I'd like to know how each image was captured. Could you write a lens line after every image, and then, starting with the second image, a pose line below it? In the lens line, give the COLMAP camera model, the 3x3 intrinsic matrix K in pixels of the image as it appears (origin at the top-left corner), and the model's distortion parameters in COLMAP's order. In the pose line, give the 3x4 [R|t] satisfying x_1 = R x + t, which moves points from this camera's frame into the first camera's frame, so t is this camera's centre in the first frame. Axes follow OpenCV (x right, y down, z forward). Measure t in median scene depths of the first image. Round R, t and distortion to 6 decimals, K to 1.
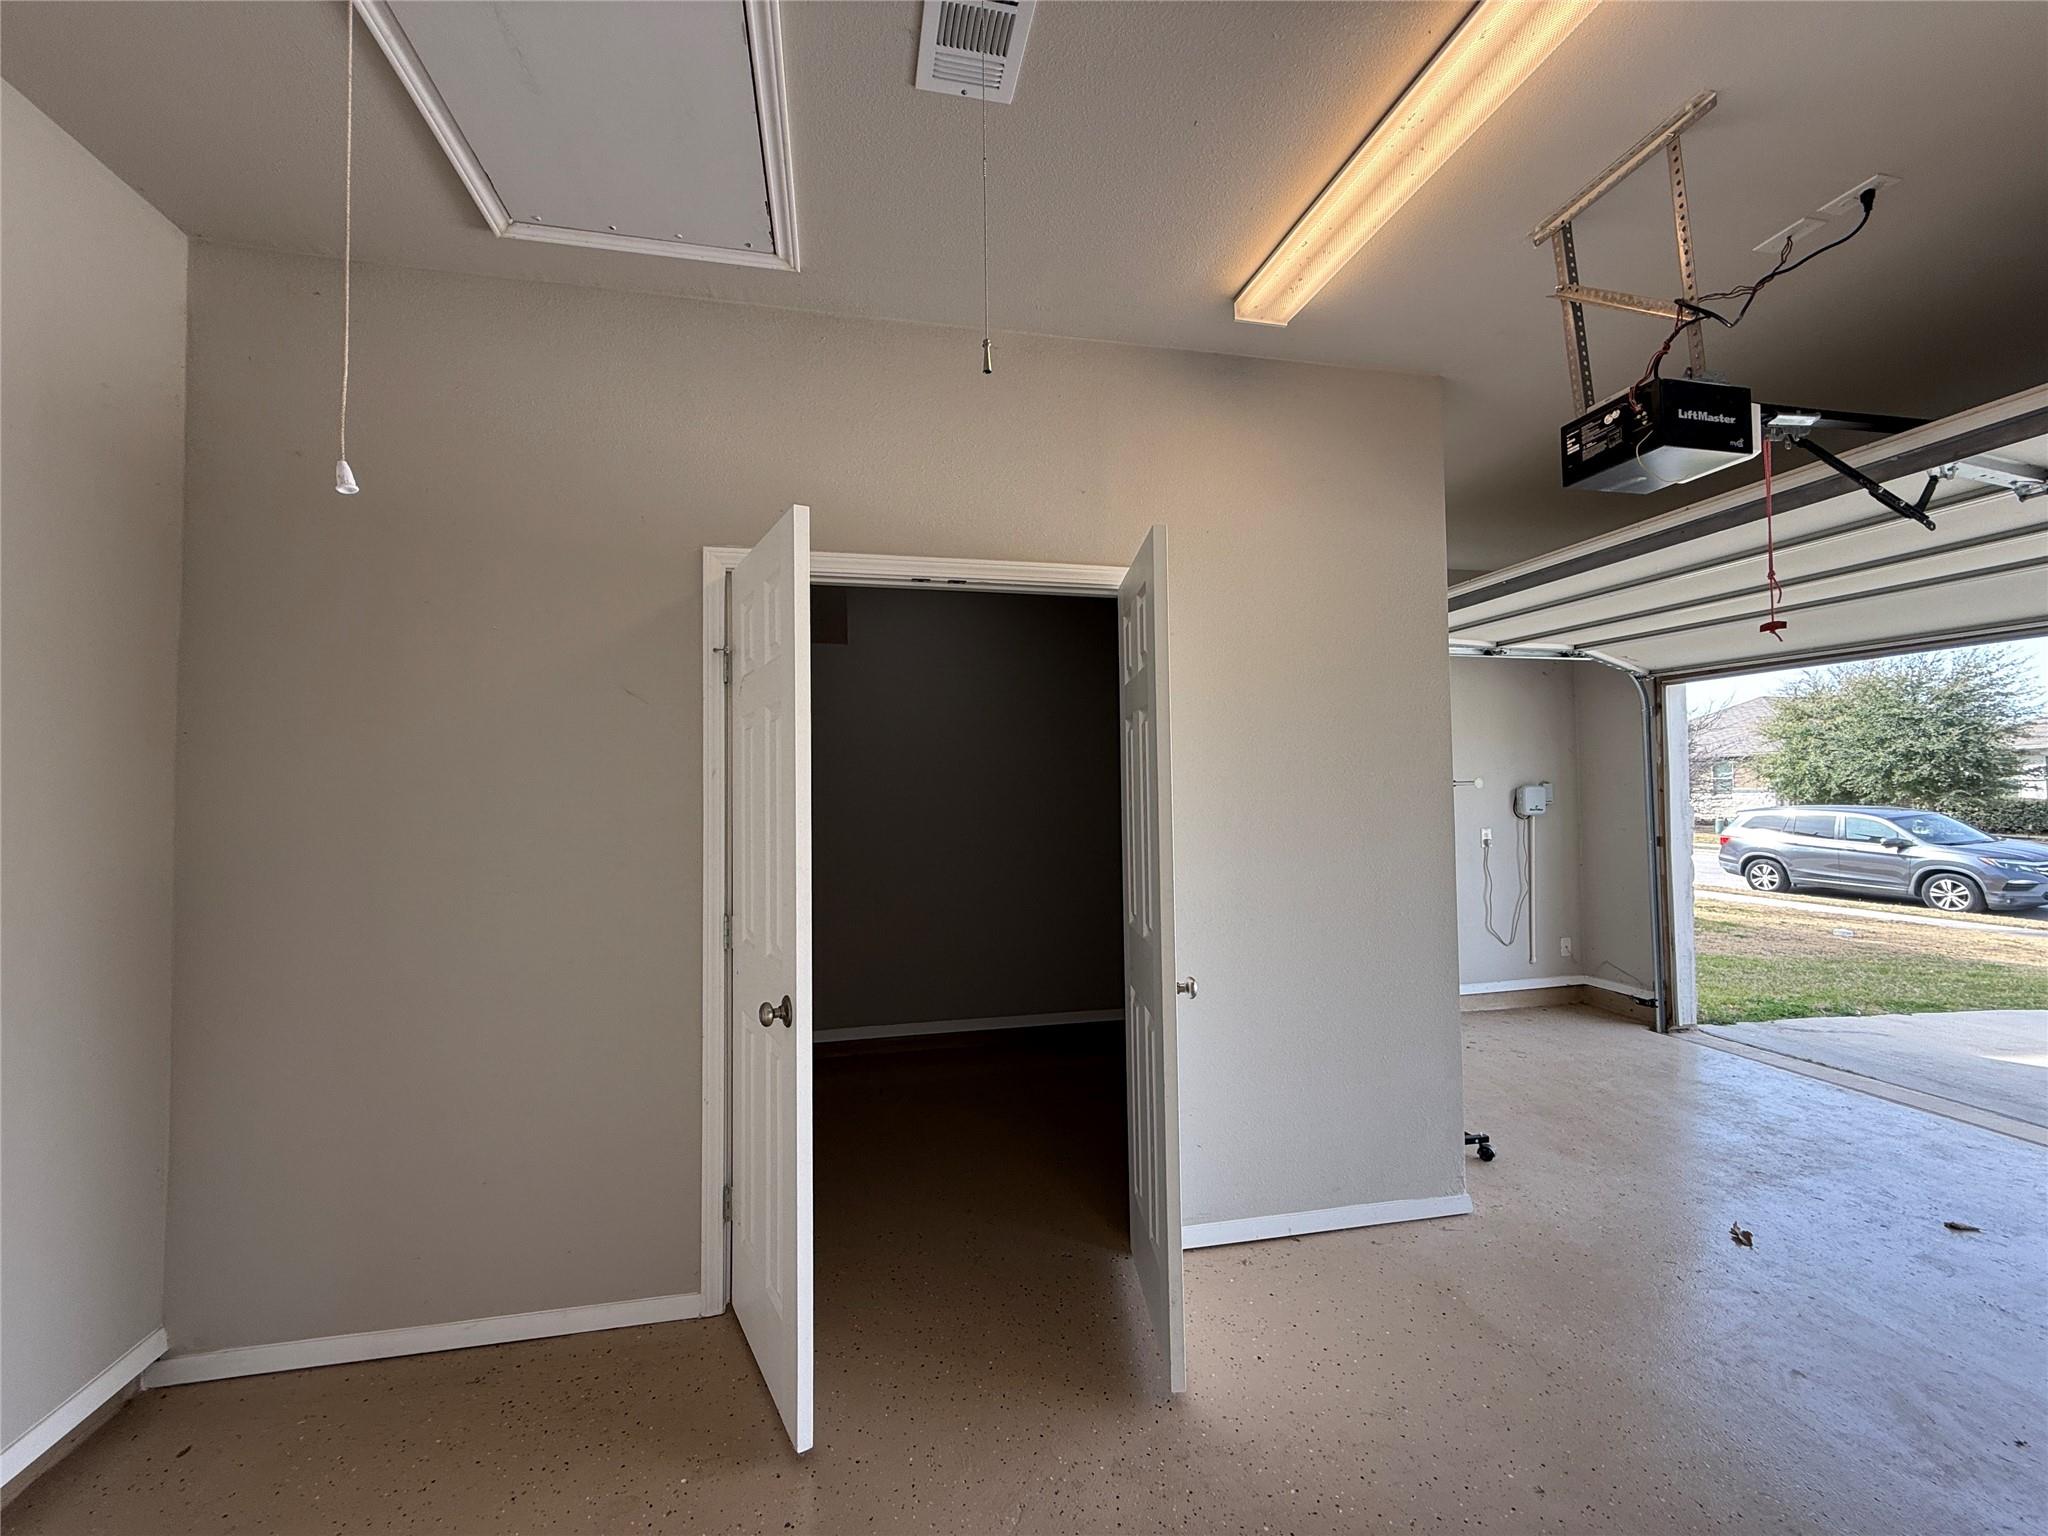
lens RADIAL K [[809.0, 0, 1021.9], [0, 809.0, 773.3], [0, 0, 1]] dist [-0.002224, 0.000733]
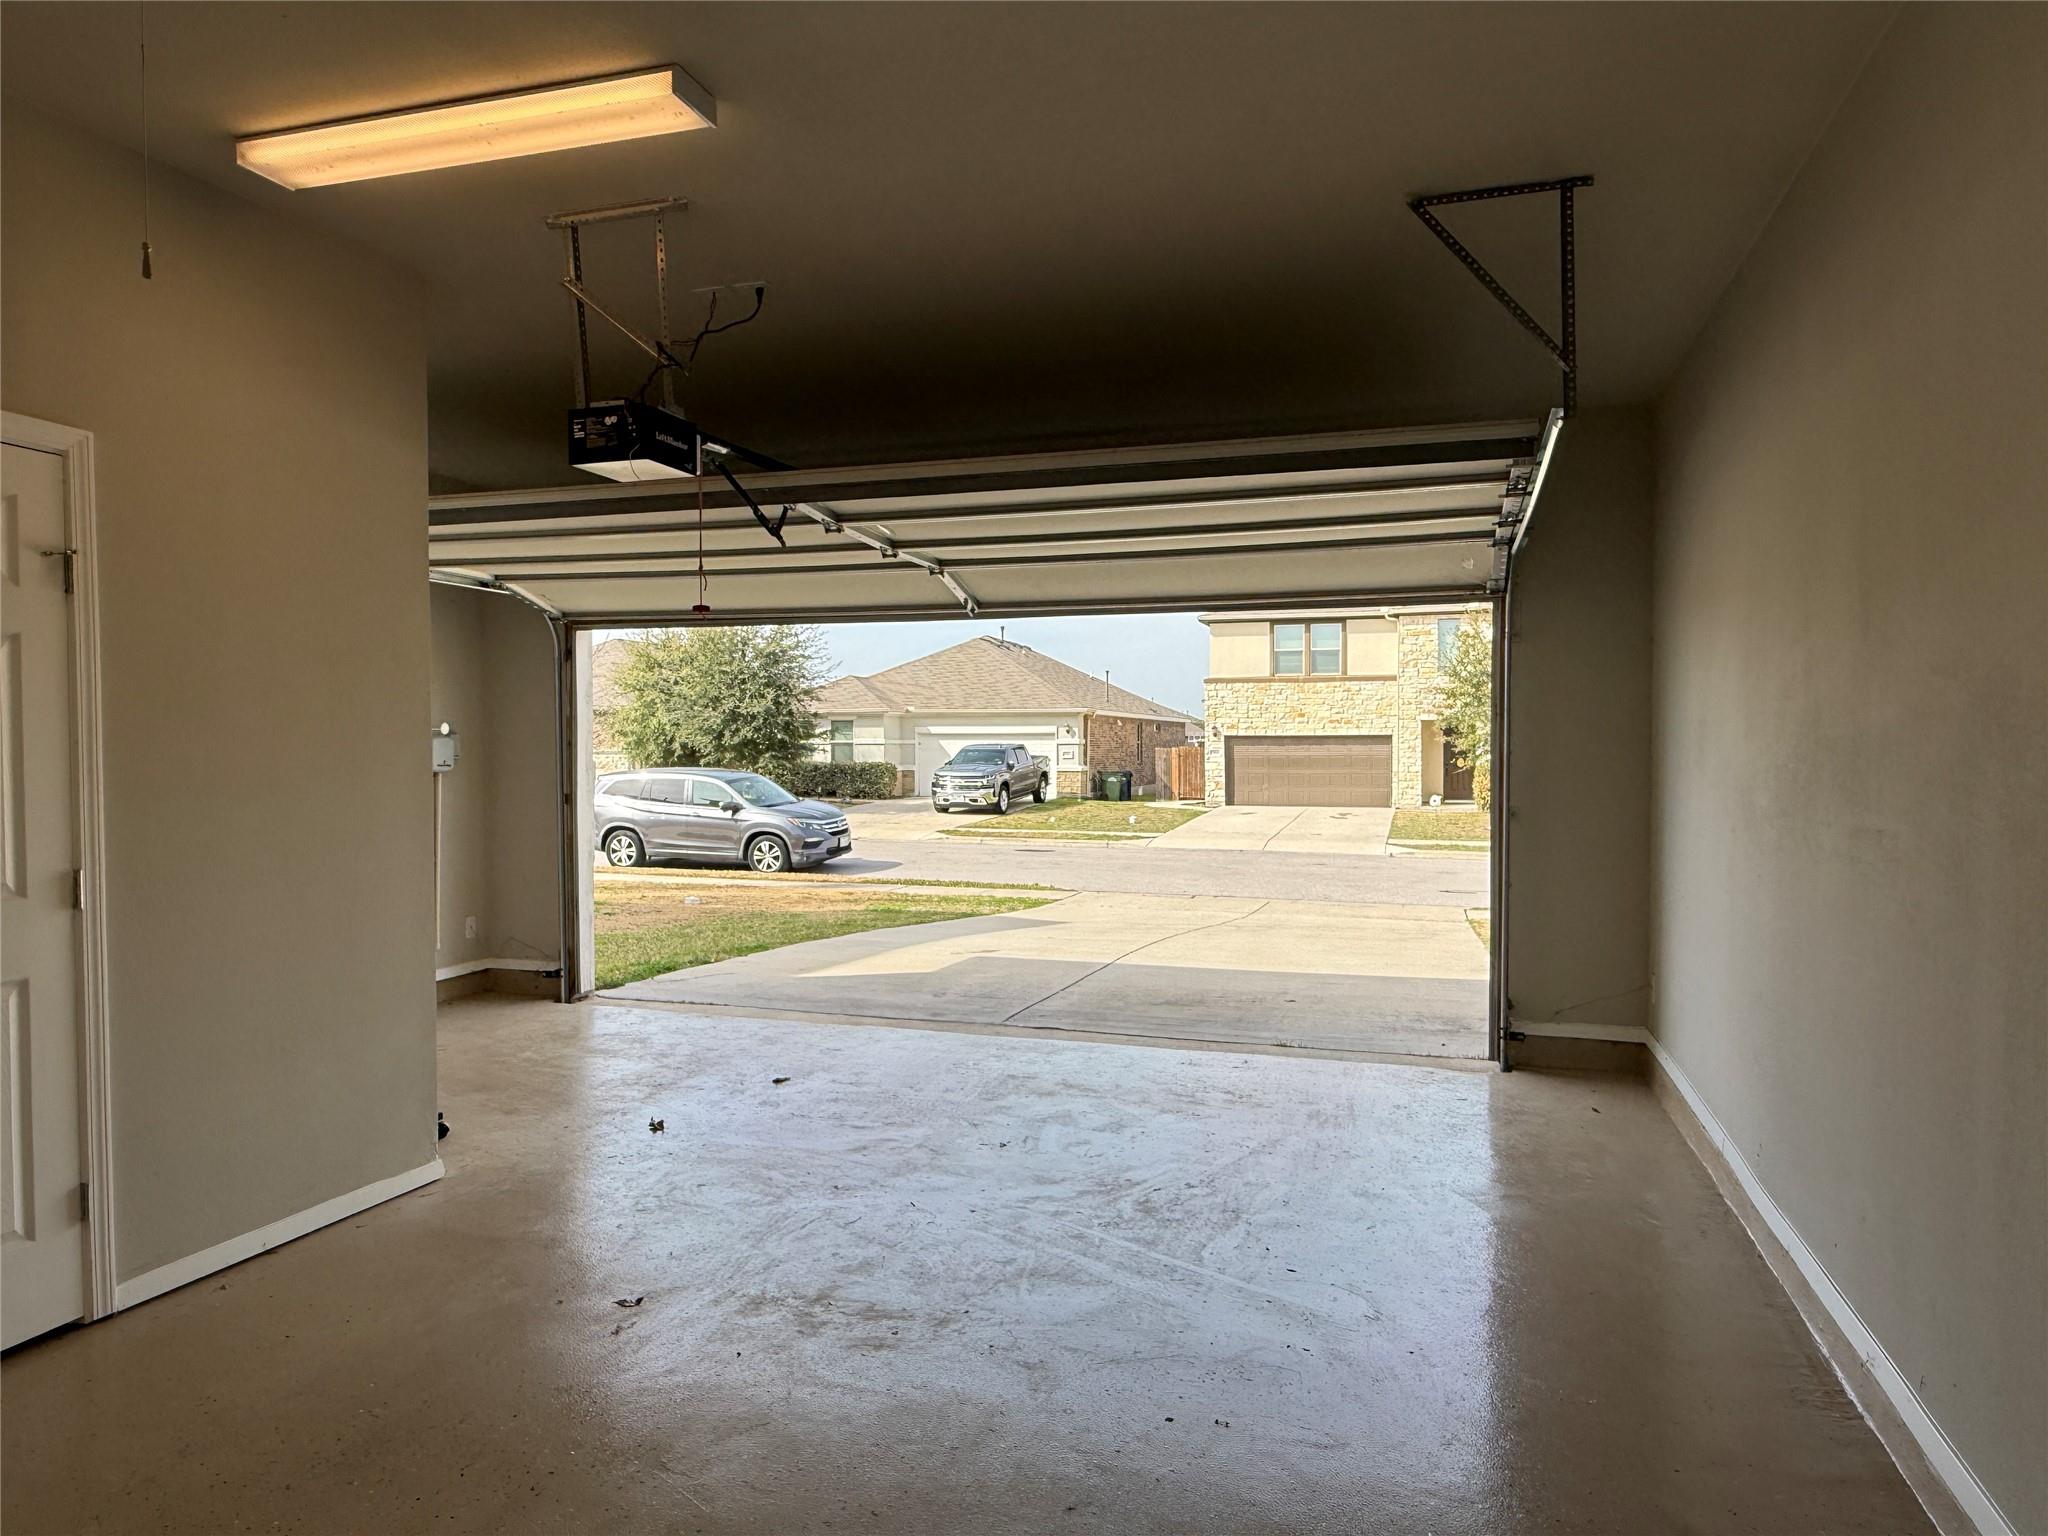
lens RADIAL K [[1314.0, 0, 1026.5], [0, 1314.0, 770.6], [0, 0, 1]] dist [0.009643, 0.005157]
pose [[0.496142, -0.002417, 0.868238, -0.257177], [-0.029825, 0.999359, 0.019825, 0.006339], [-0.867729, -0.035731, 0.495752, -0.200975]]
